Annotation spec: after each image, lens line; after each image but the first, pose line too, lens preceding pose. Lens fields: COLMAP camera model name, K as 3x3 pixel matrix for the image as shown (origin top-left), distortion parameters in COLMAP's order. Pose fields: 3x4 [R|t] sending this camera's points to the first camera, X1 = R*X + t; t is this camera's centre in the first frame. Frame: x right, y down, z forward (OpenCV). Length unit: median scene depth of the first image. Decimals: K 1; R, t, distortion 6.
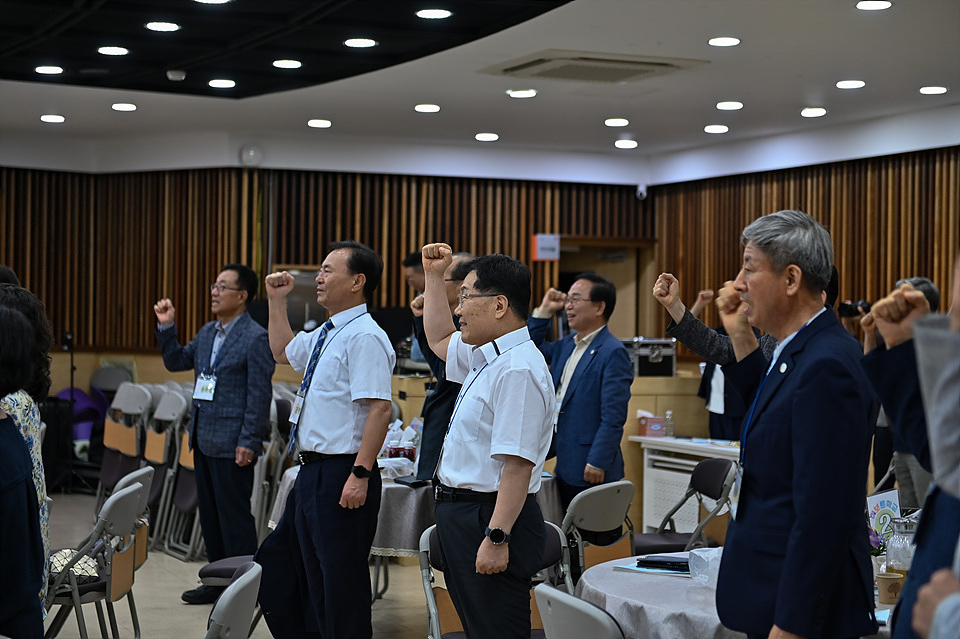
lens RADIAL K [[1846.6, 0, 480.0], [0, 1846.6, 319.5], [0, 0, 1]] dist [-0.037025, 0.189029]
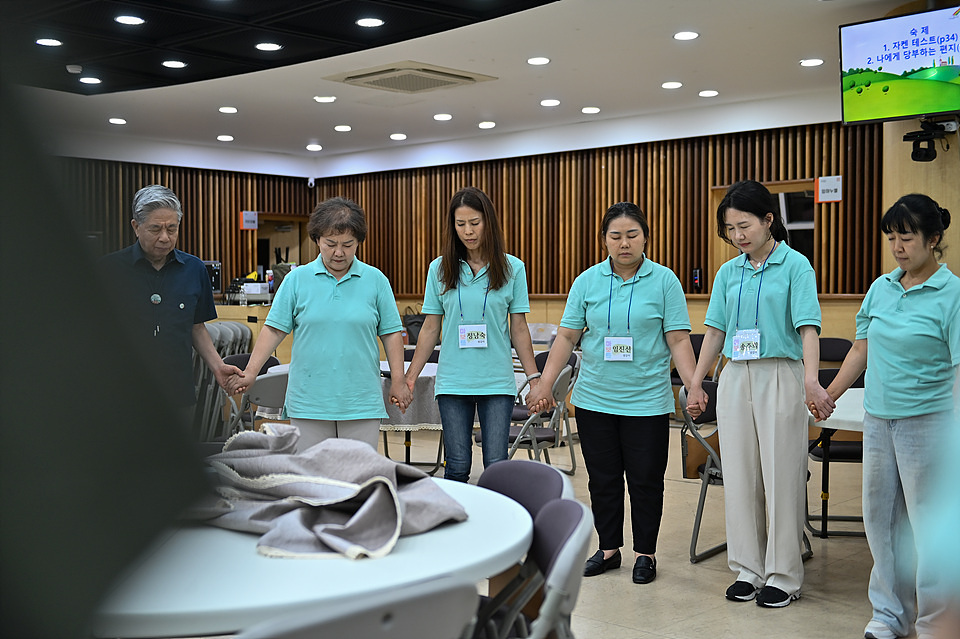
lens RADIAL K [[1165.6, 0, 480.0], [0, 1165.6, 319.5], [0, 0, 1]] dist [0.024131, -0.000782]
pose [[0.914729, -0.025235, 0.403278, -0.186460], [0.014667, 0.999464, 0.029273, 0.015263], [-0.403801, -0.020862, 0.914609, 0.122098]]
